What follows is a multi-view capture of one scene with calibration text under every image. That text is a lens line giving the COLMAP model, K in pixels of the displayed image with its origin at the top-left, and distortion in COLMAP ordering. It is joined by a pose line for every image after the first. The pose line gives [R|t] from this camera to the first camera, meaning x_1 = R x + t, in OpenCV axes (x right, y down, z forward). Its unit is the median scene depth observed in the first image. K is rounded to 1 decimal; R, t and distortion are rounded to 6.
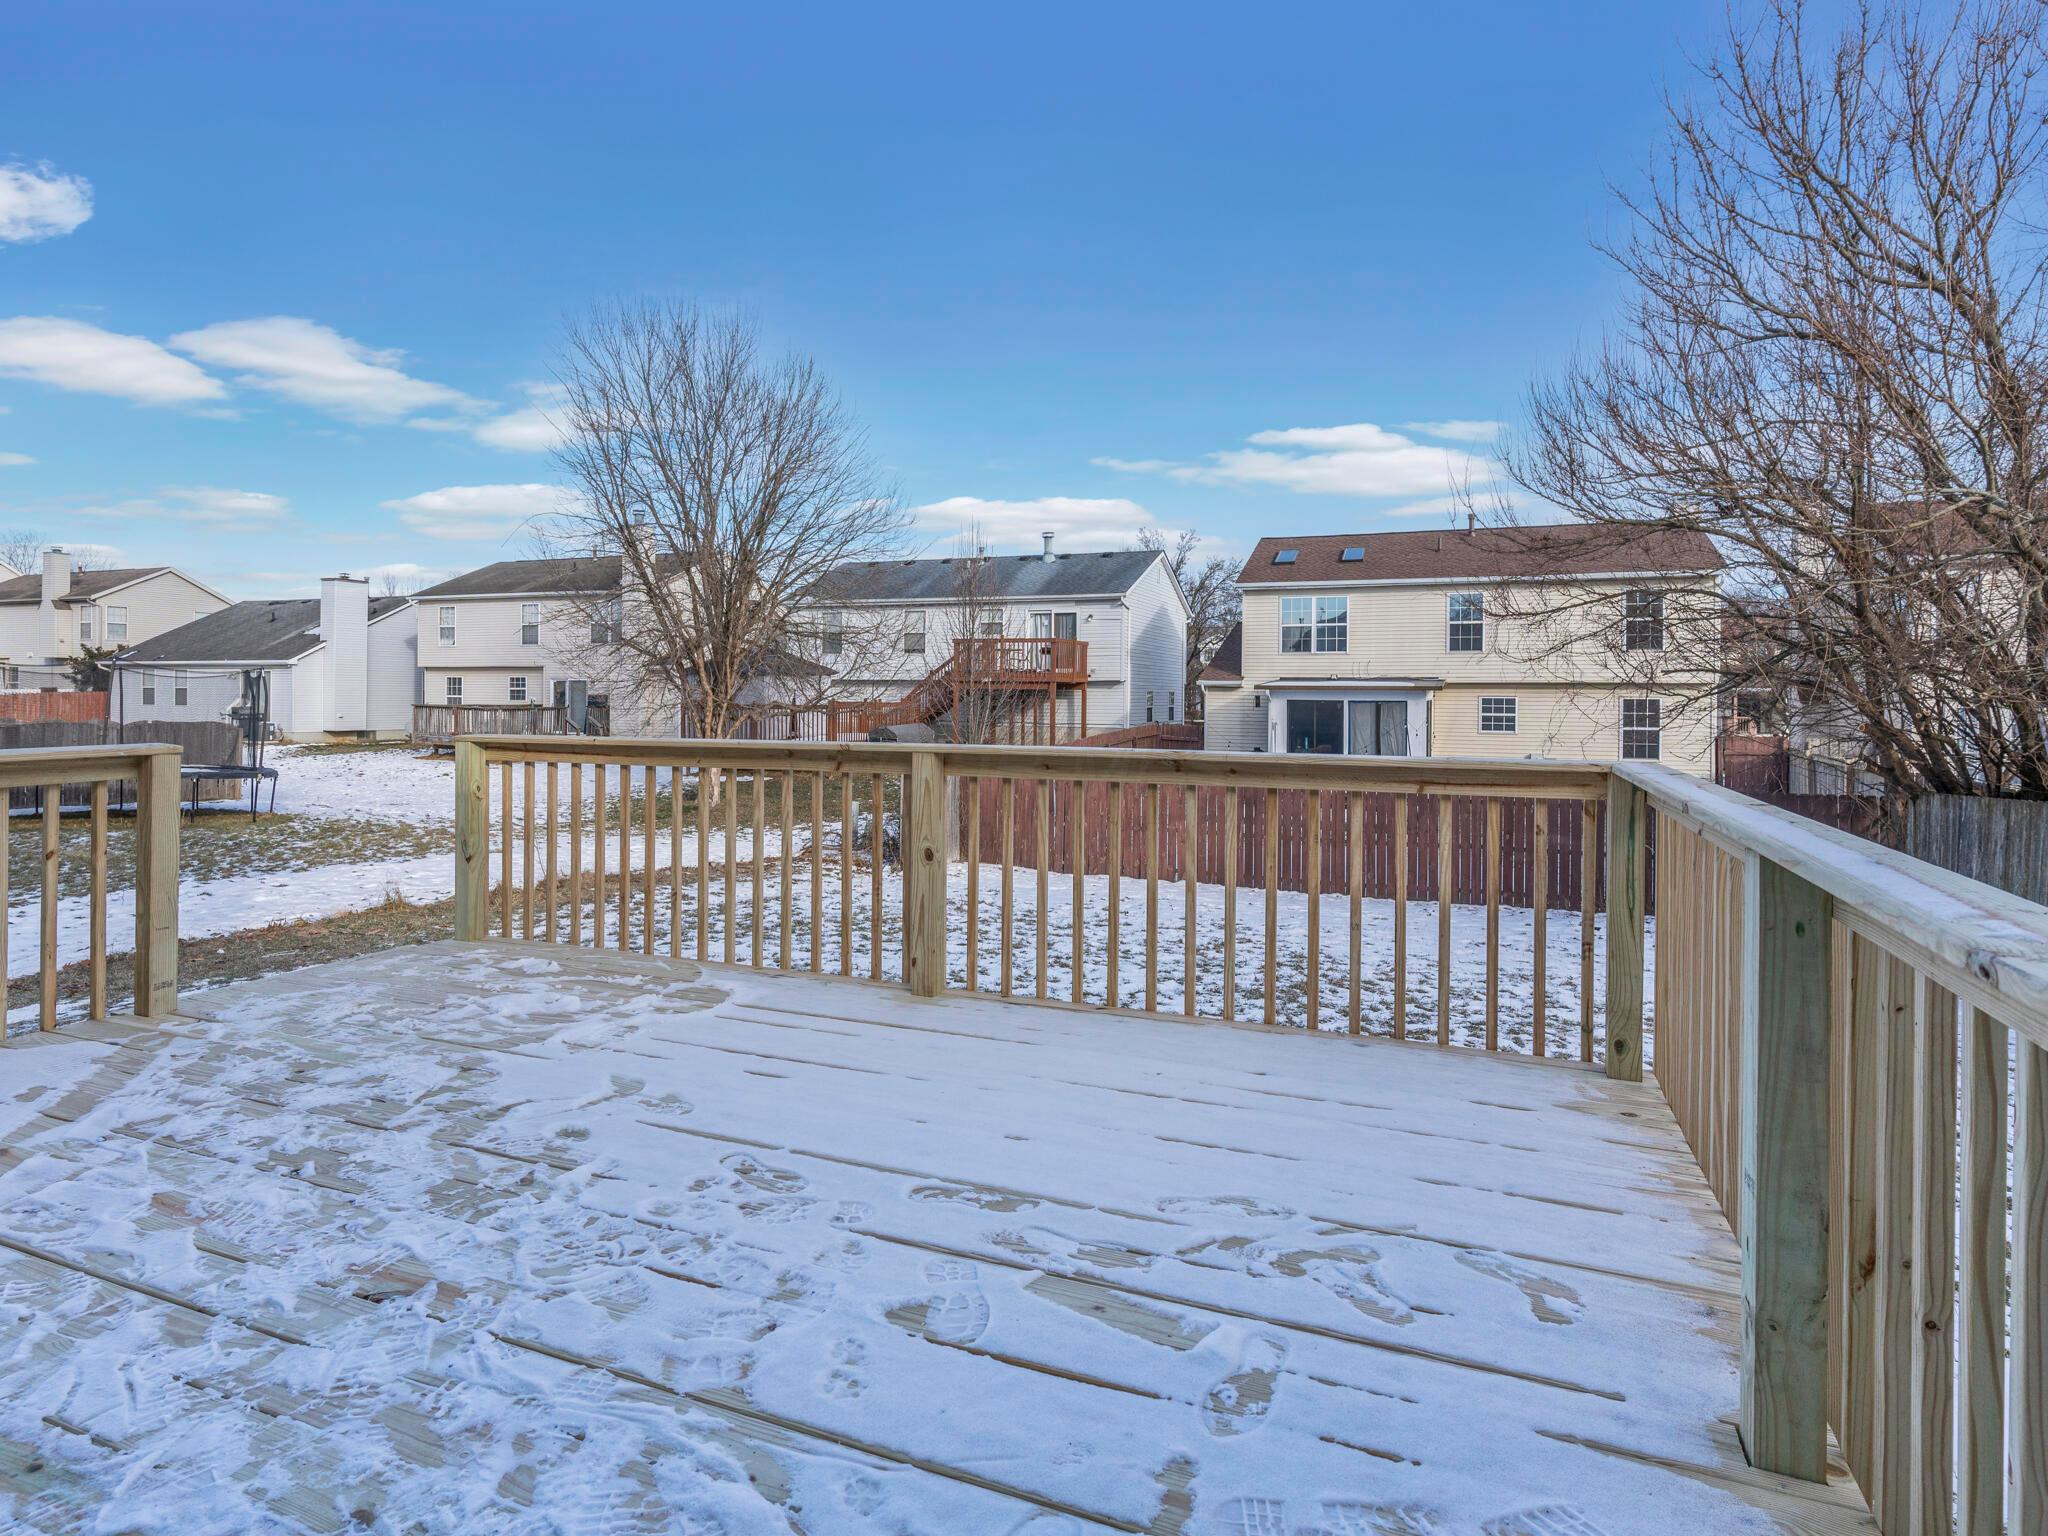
lens RADIAL K [[1092.1, 0, 1004.8], [0, 1092.1, 709.7], [0, 0, 1]] dist [0.002592, 0.000527]
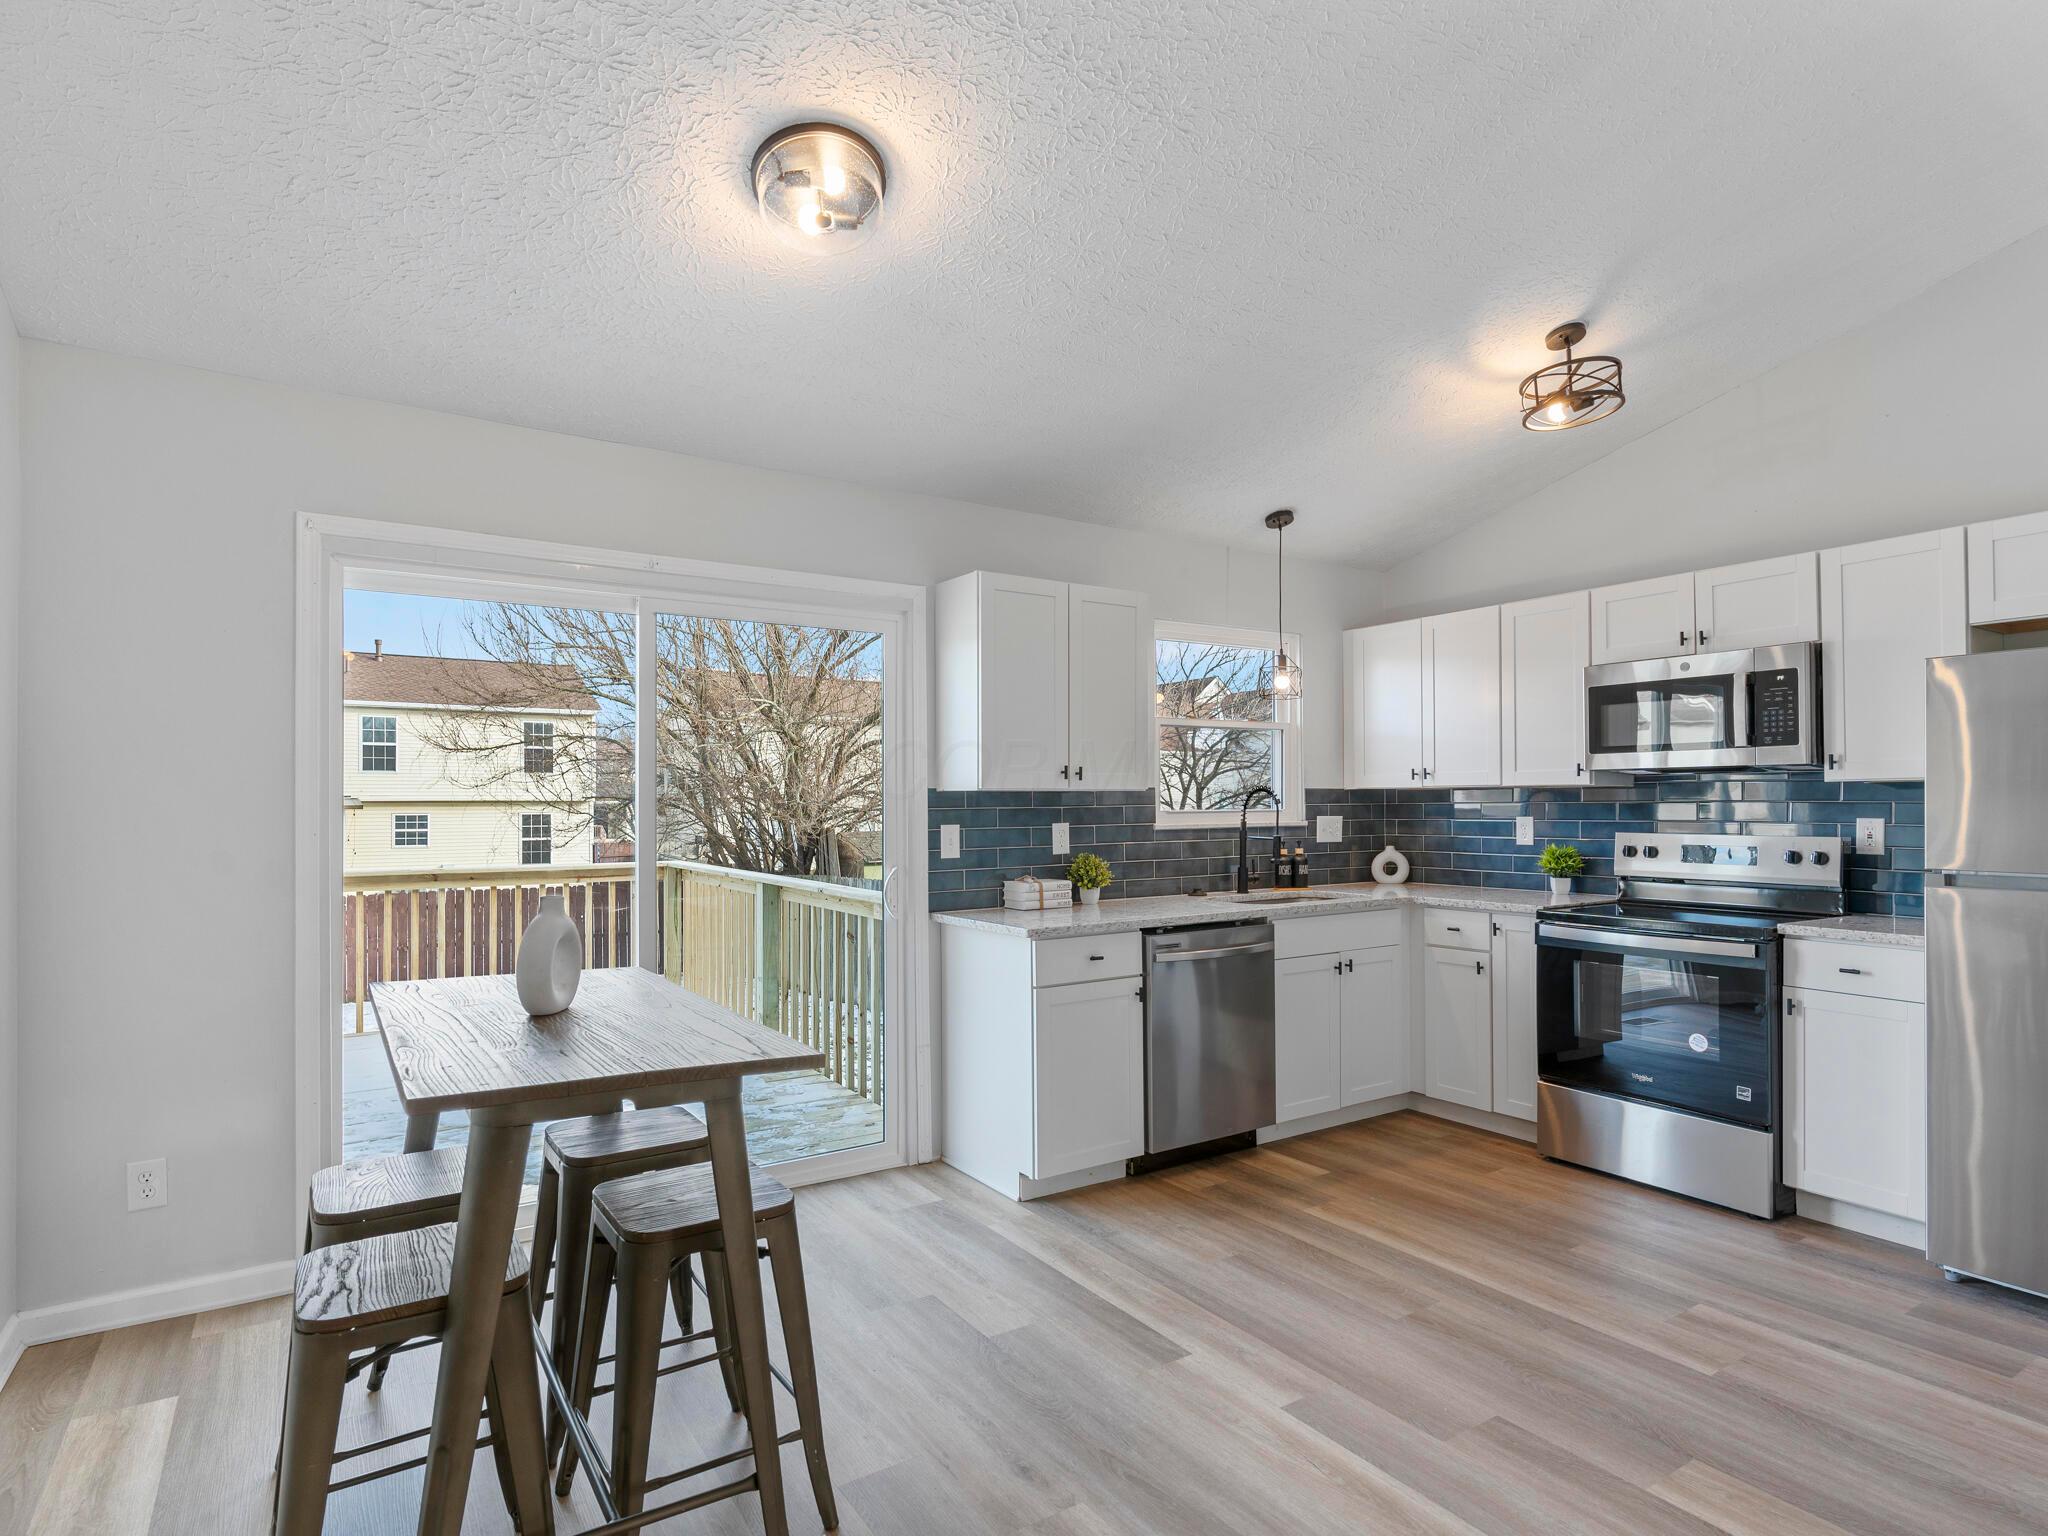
lens RADIAL K [[1092.1, 0, 1027.4], [0, 1092.1, 801.9], [0, 0, 1]] dist [0.002592, 0.000527]
pose [[0.553880, -0.007238, 0.832565, -0.113211], [0.020573, 0.999776, -0.004994, -0.005790], [-0.832342, 0.019895, 0.553905, -0.106671]]
